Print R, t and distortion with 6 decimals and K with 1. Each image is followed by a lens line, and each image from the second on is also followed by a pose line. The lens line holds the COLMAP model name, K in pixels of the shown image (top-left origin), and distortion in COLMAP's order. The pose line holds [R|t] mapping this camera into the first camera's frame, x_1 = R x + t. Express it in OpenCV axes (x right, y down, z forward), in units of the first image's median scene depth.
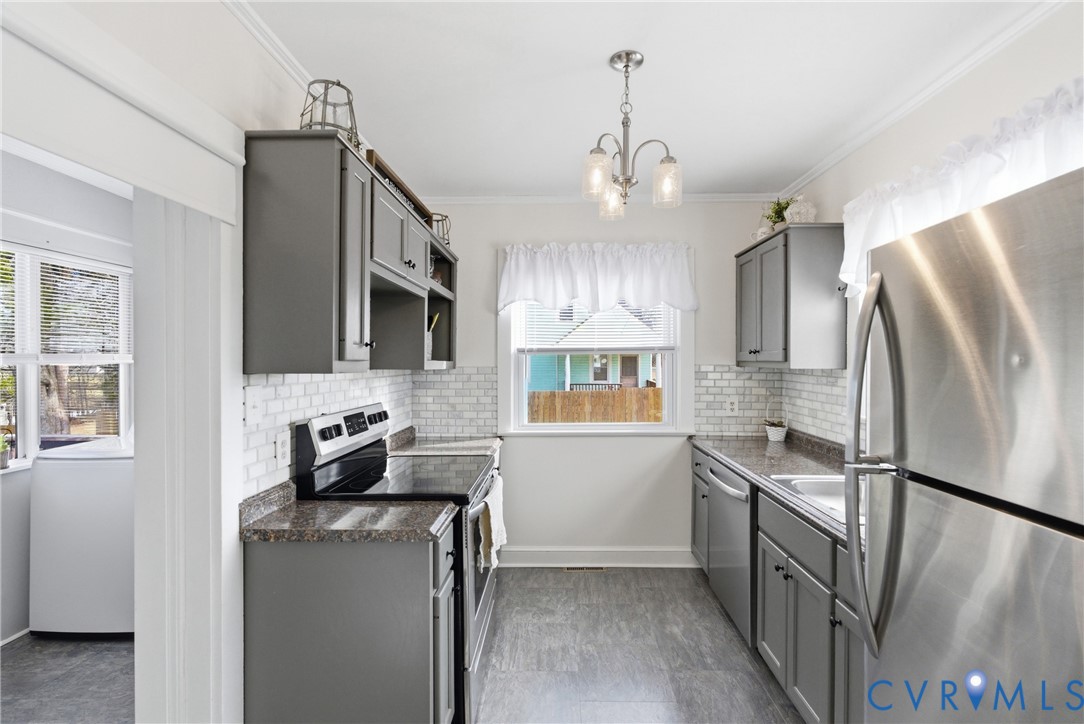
lens RADIAL K [[486.0, 0, 542.0], [0, 486.0, 362.0], [0, 0, 1]] dist [0.002603, 0.000448]
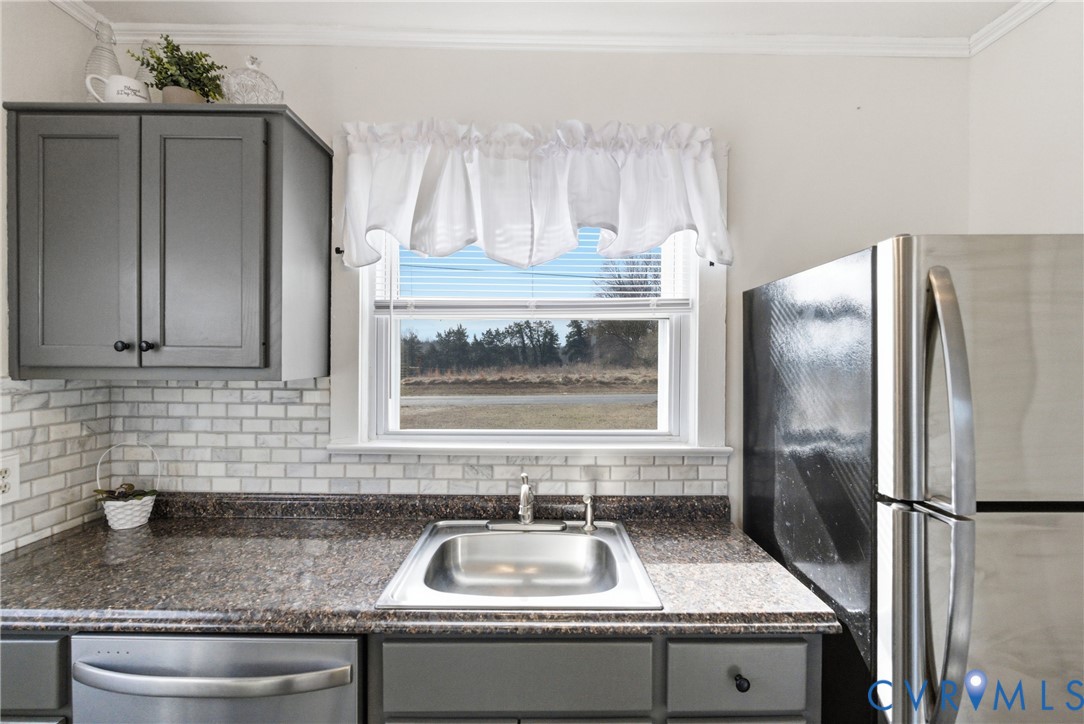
lens RADIAL K [[486.0, 0, 542.0], [0, 486.0, 362.0], [0, 0, 1]] dist [0.002603, 0.000448]
pose [[-0.045224, -0.018459, 0.998806, -0.029010], [-0.001830, 0.999829, 0.018395, -0.014586], [-0.998975, -0.000996, -0.045250, 0.603738]]
